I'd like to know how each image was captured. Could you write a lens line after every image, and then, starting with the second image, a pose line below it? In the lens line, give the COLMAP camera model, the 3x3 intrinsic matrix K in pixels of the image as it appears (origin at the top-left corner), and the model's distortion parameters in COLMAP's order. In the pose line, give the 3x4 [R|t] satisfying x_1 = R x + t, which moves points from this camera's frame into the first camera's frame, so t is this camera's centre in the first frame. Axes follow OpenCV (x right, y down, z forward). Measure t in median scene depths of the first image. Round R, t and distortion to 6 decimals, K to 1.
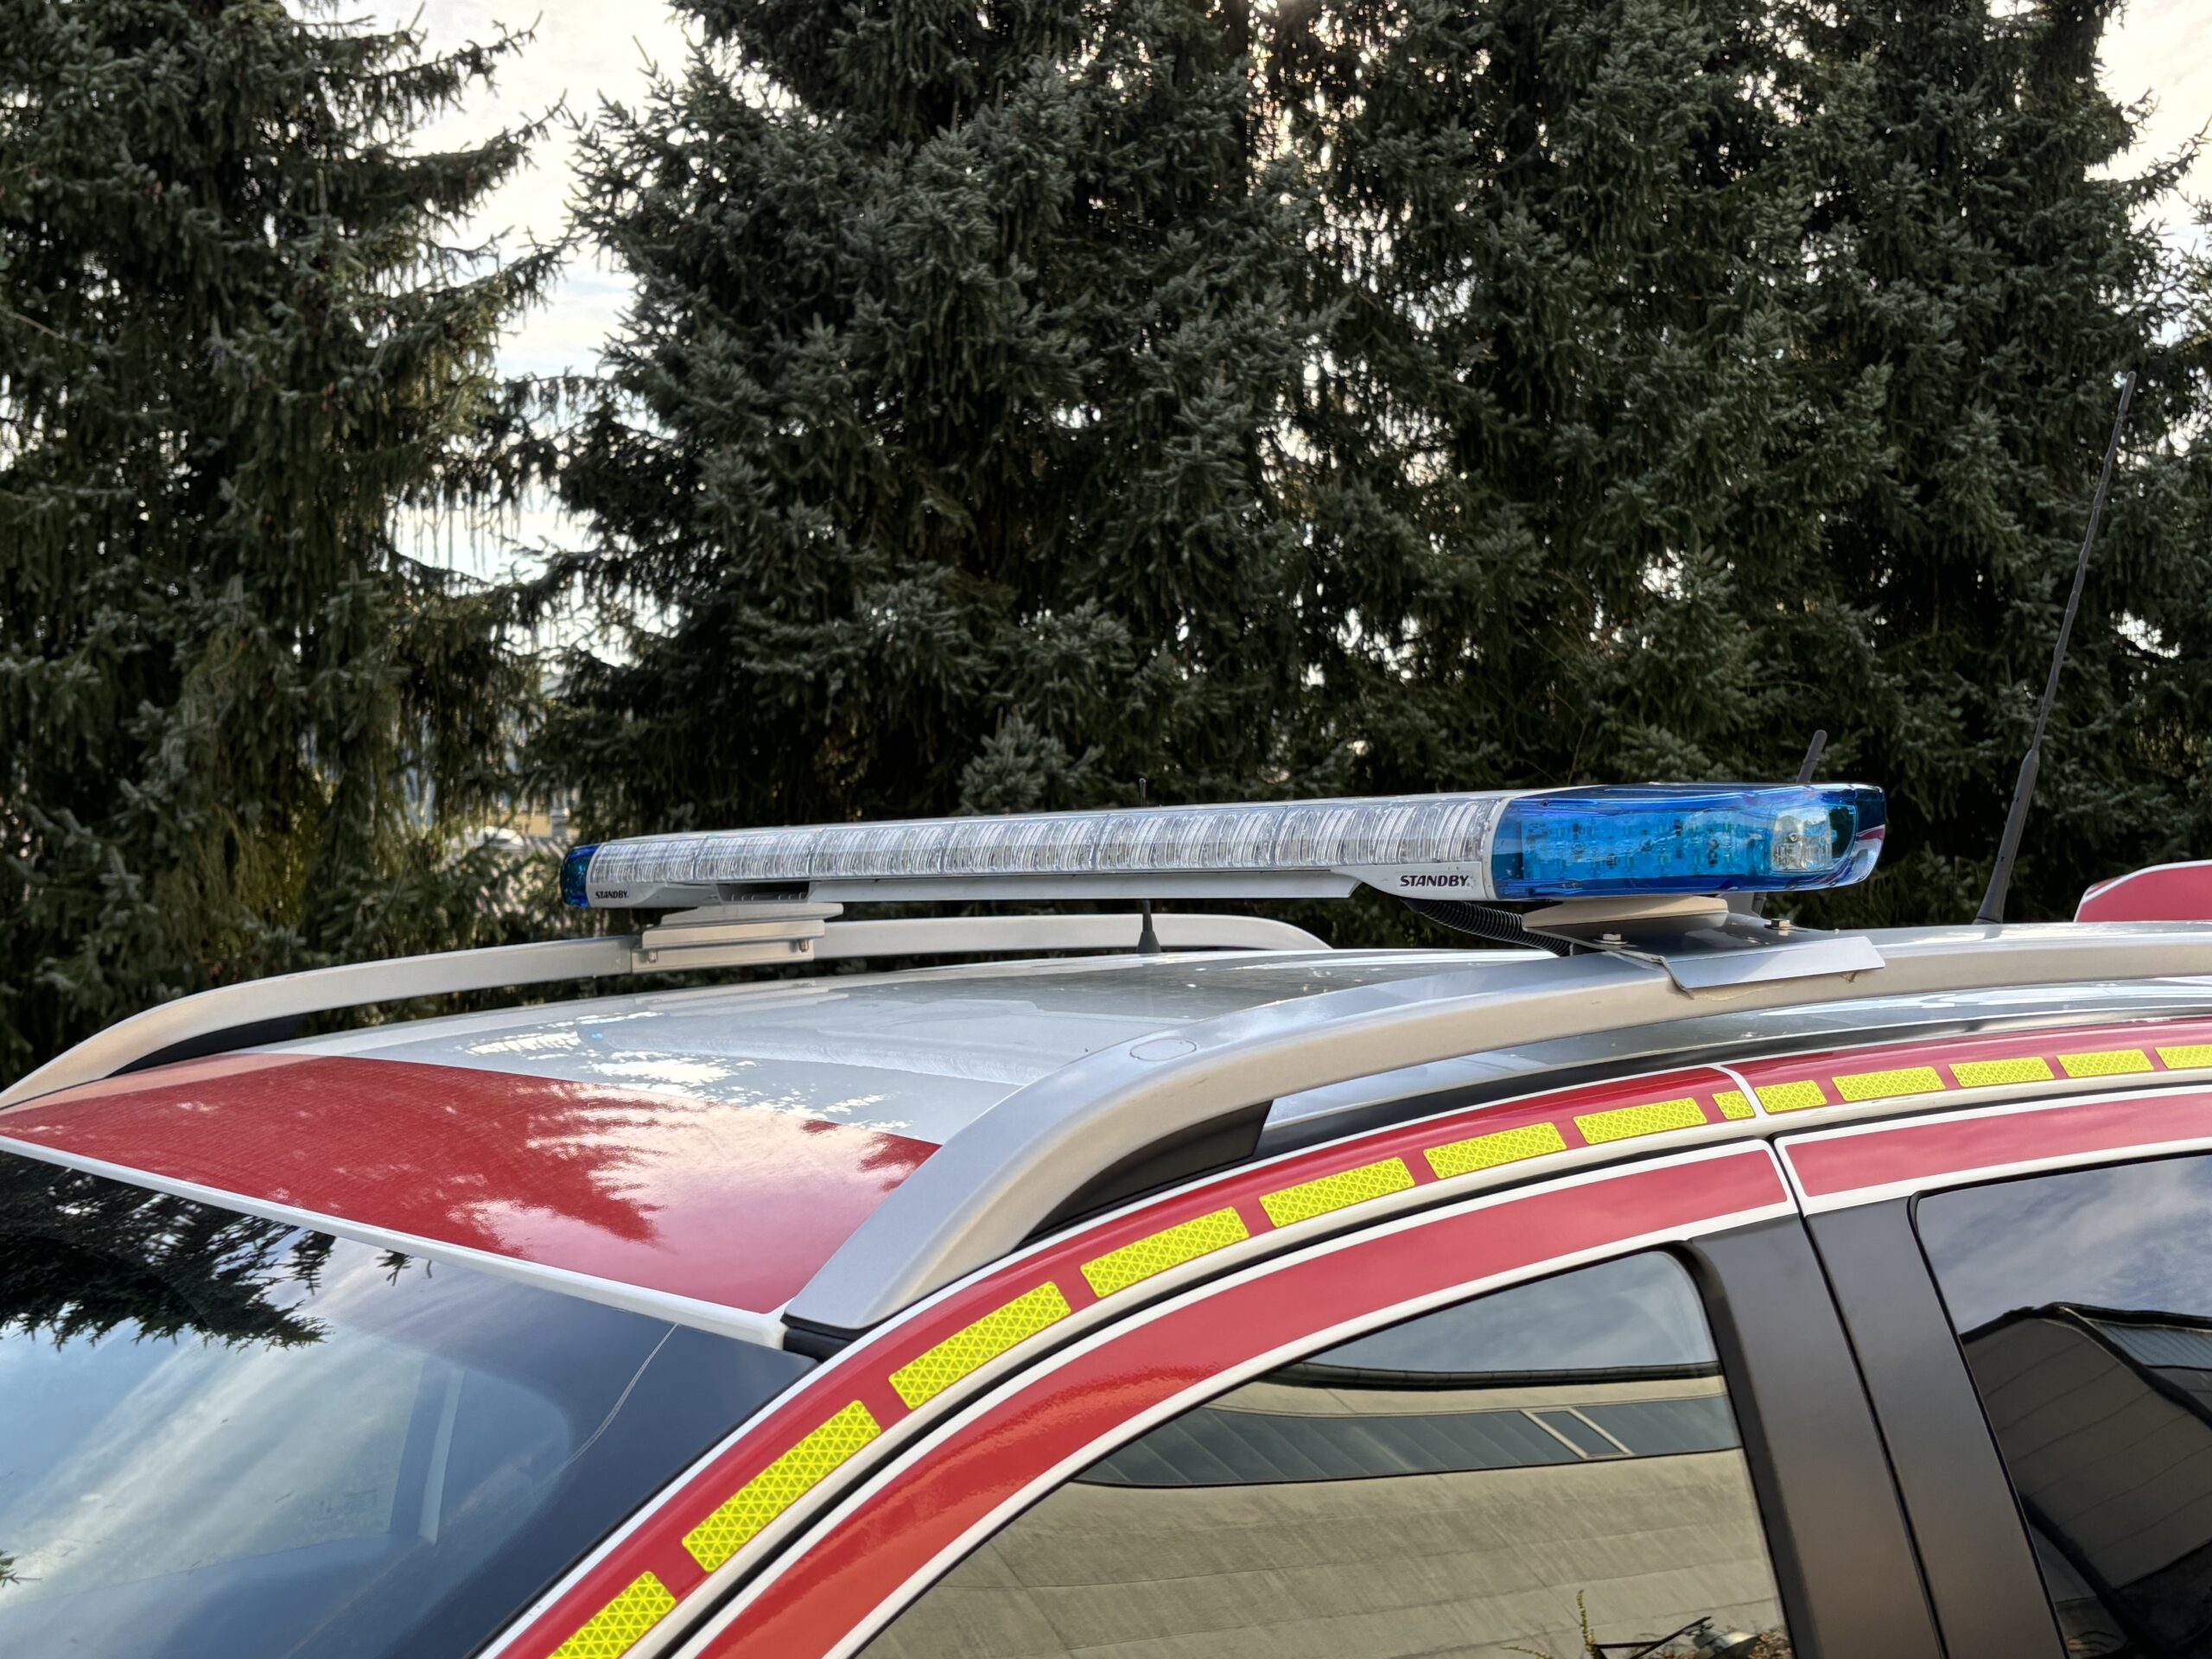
lens RADIAL K [[2542.6, 0, 1106.0], [0, 2542.6, 829.5], [0, 0, 1]] dist [0.161868, -0.499390]
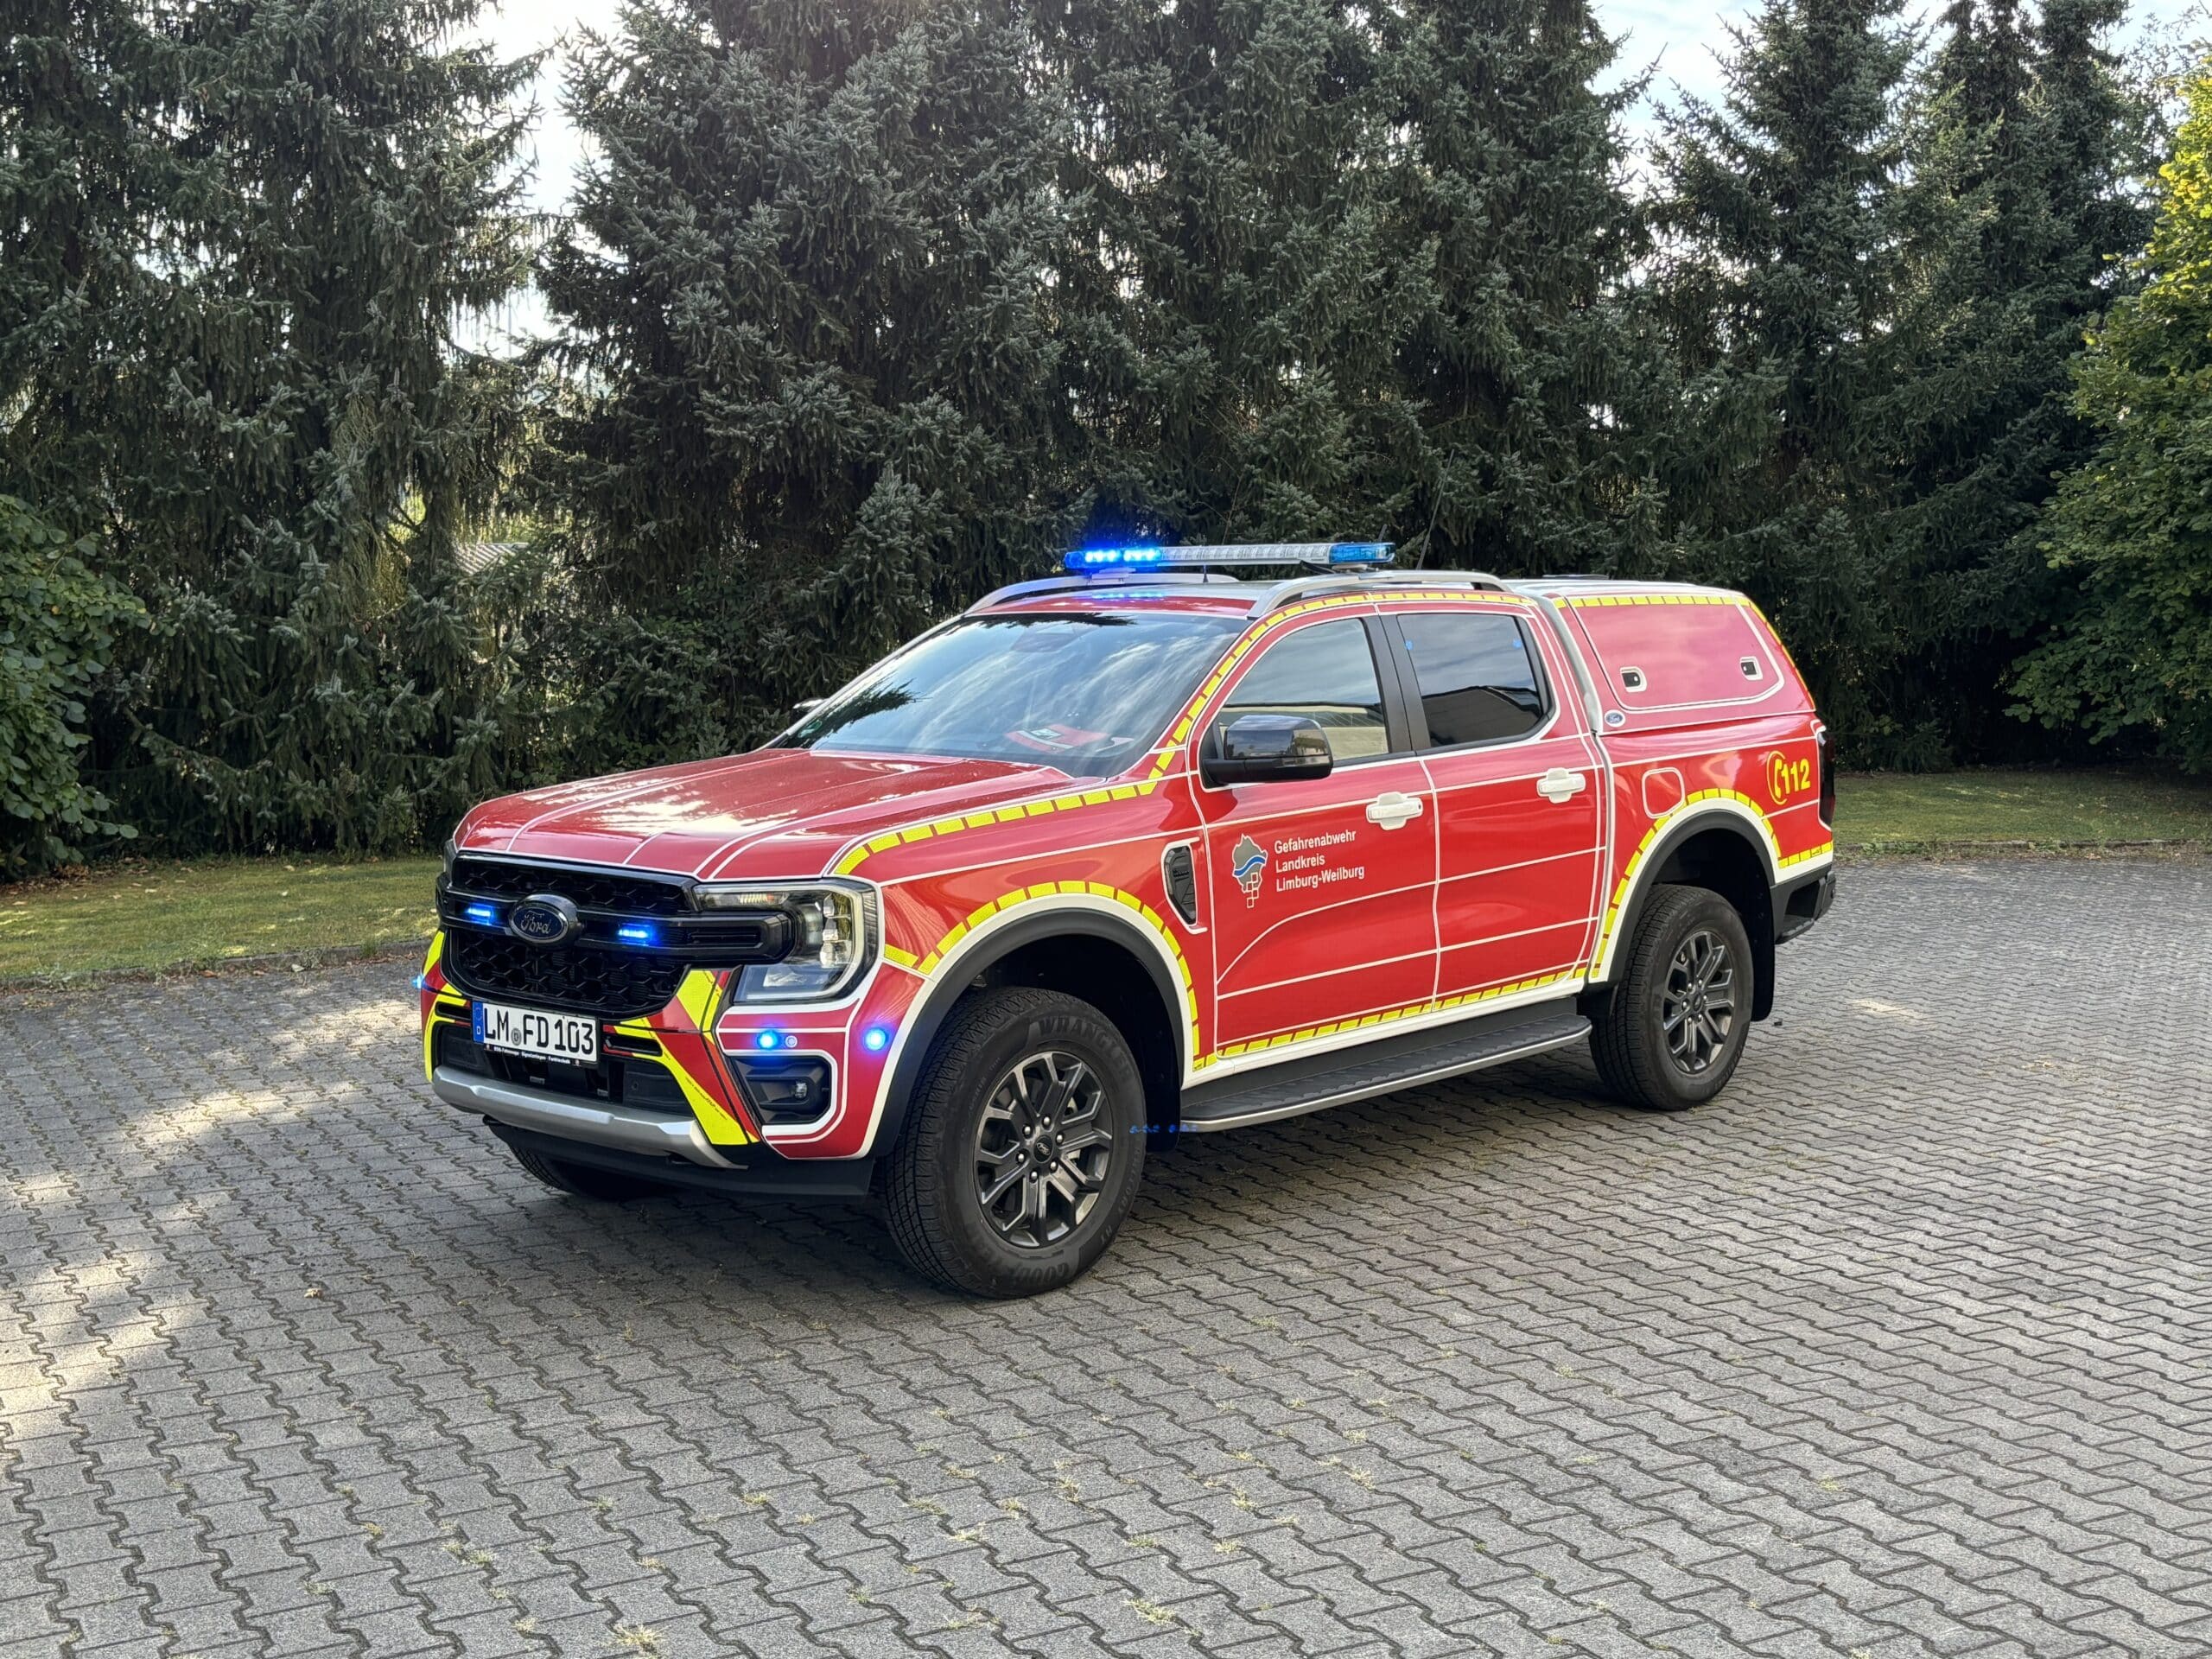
lens RADIAL K [[2521.8, 0, 1135.8], [0, 2521.8, 836.8], [0, 0, 1]] dist [0.163206, -0.492597]
pose [[0.985162, -0.007023, 0.171486, -0.134547], [-0.012908, 0.993300, 0.114838, -0.001016], [-0.171143, -0.115348, 0.978471, -0.489035]]
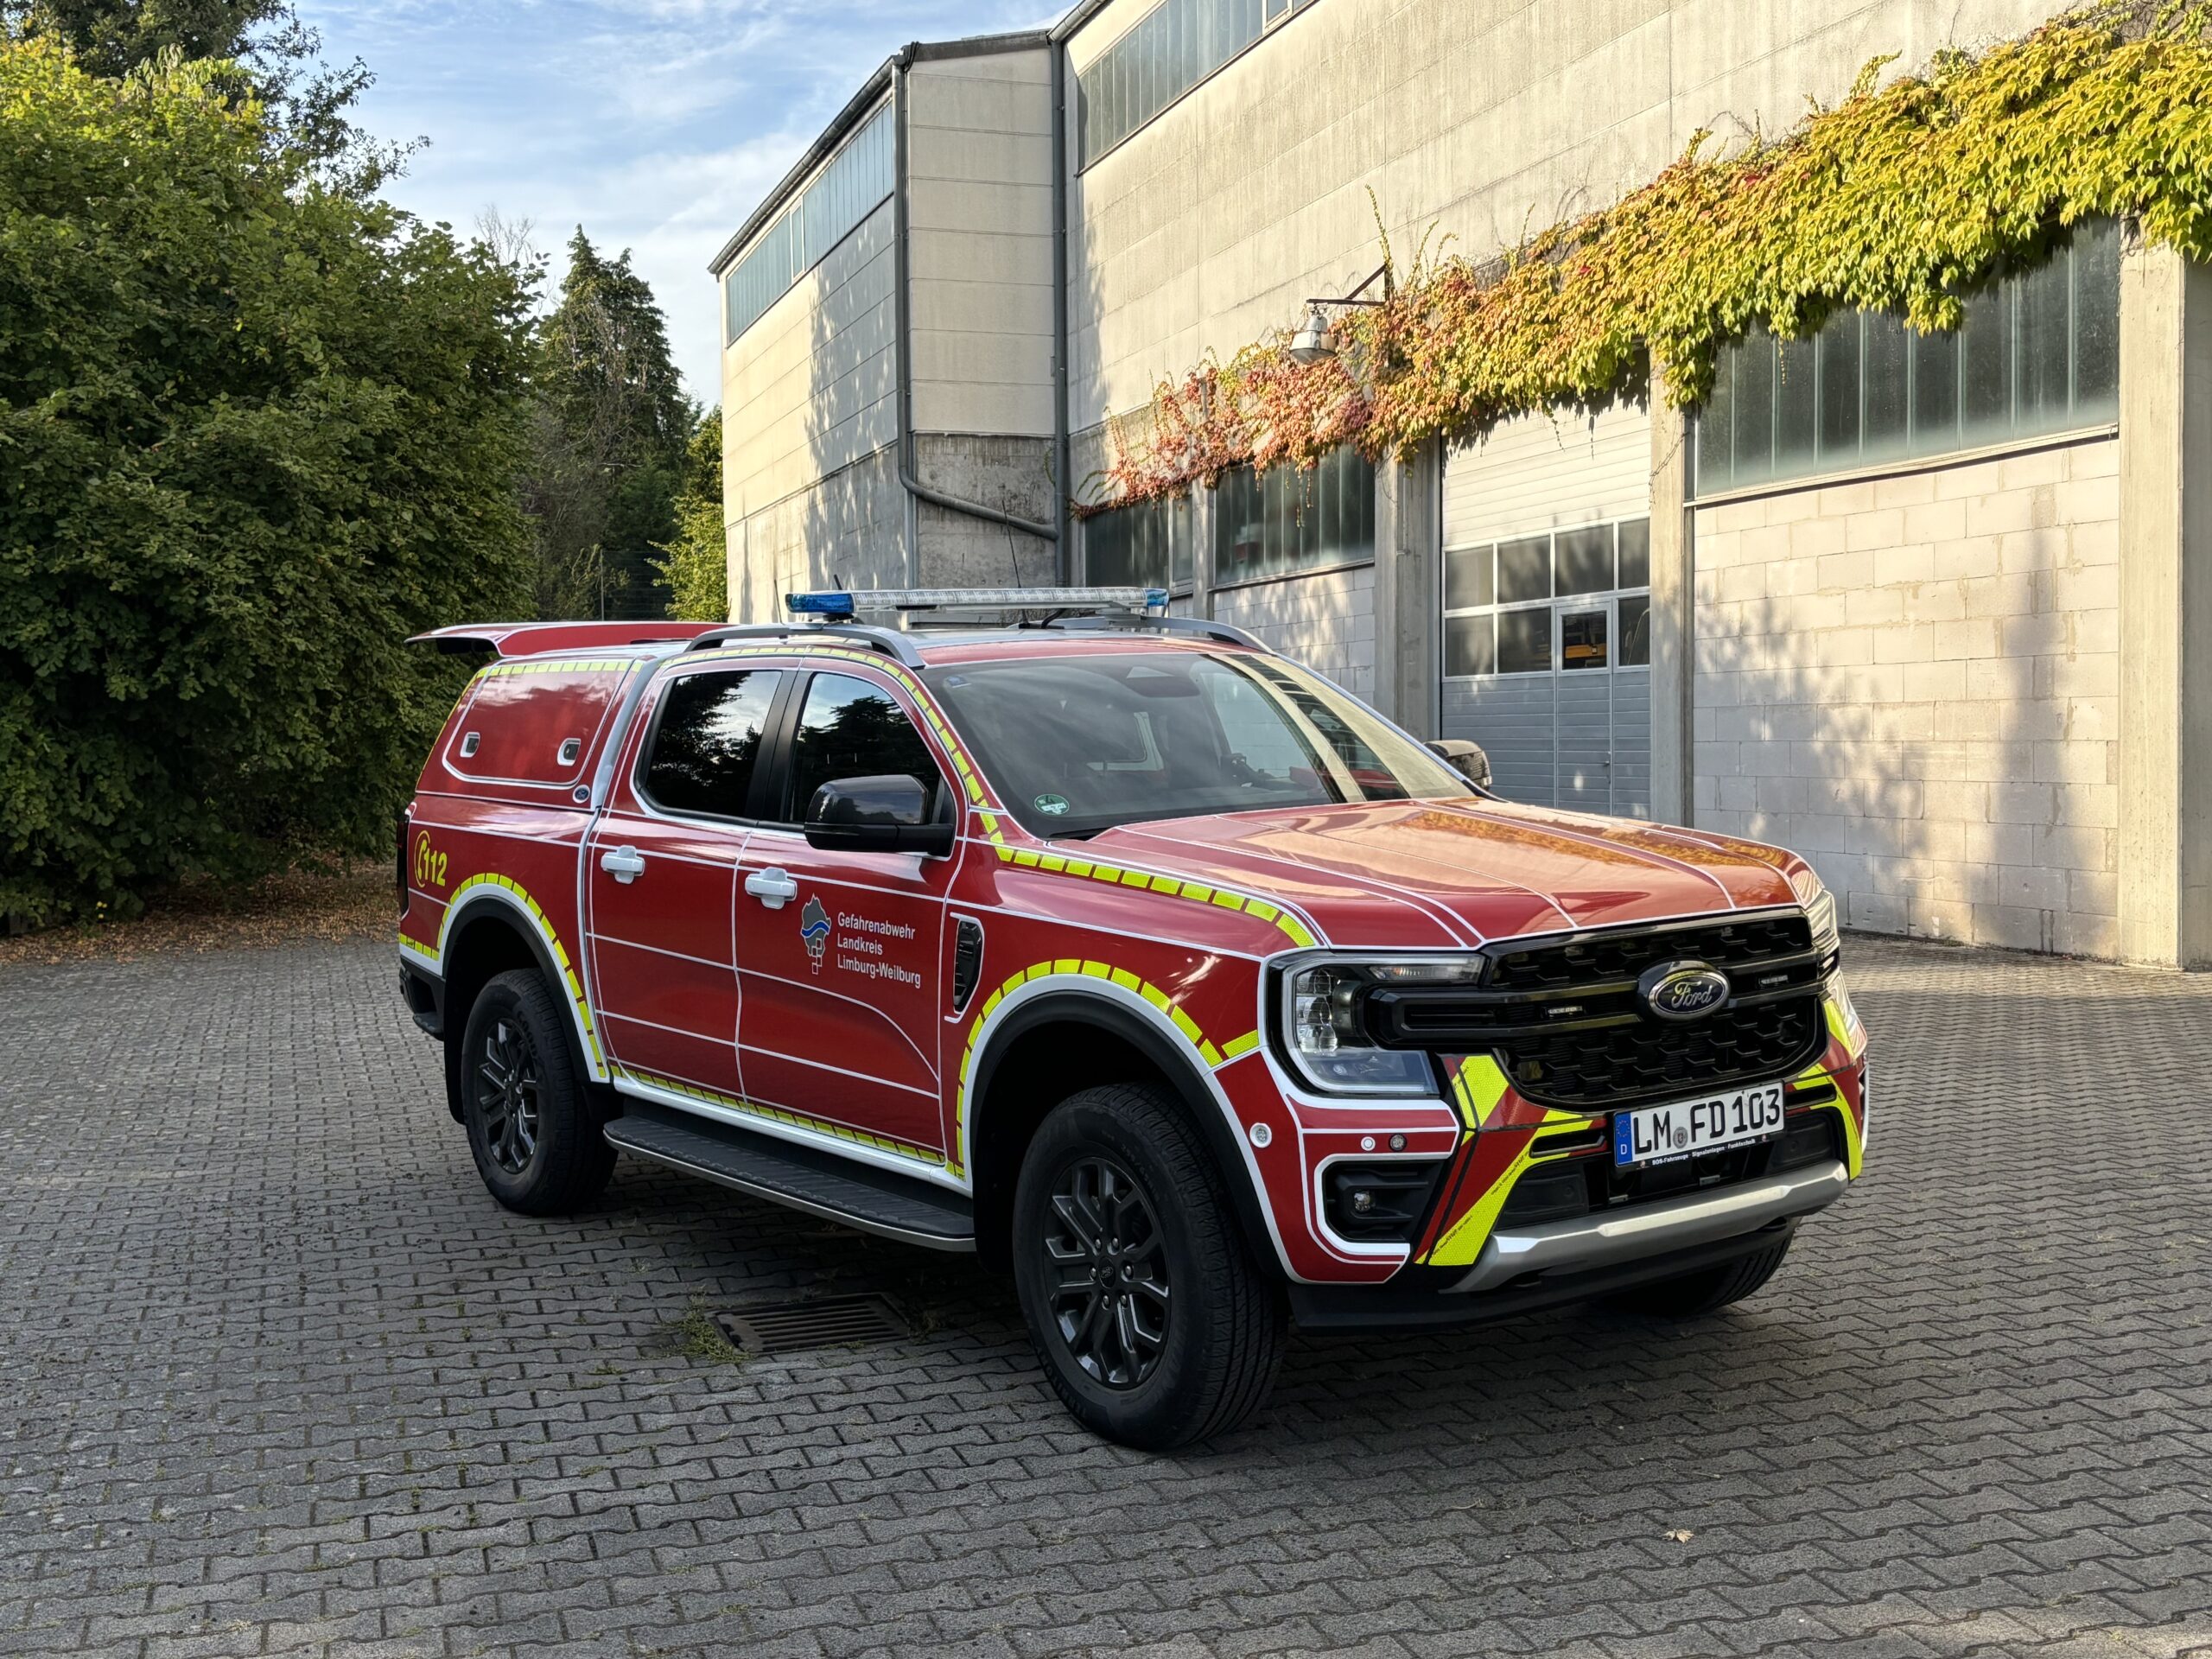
lens RADIAL K [[2526.0, 0, 1177.1], [0, 2526.0, 783.2], [0, 0, 1]] dist [0.156485, -0.475001]
pose [[0.030484, -0.033889, 0.998961, -0.583511], [0.008681, 0.999396, 0.033639, 0.024265], [-0.999498, 0.007647, 0.030760, 0.083136]]
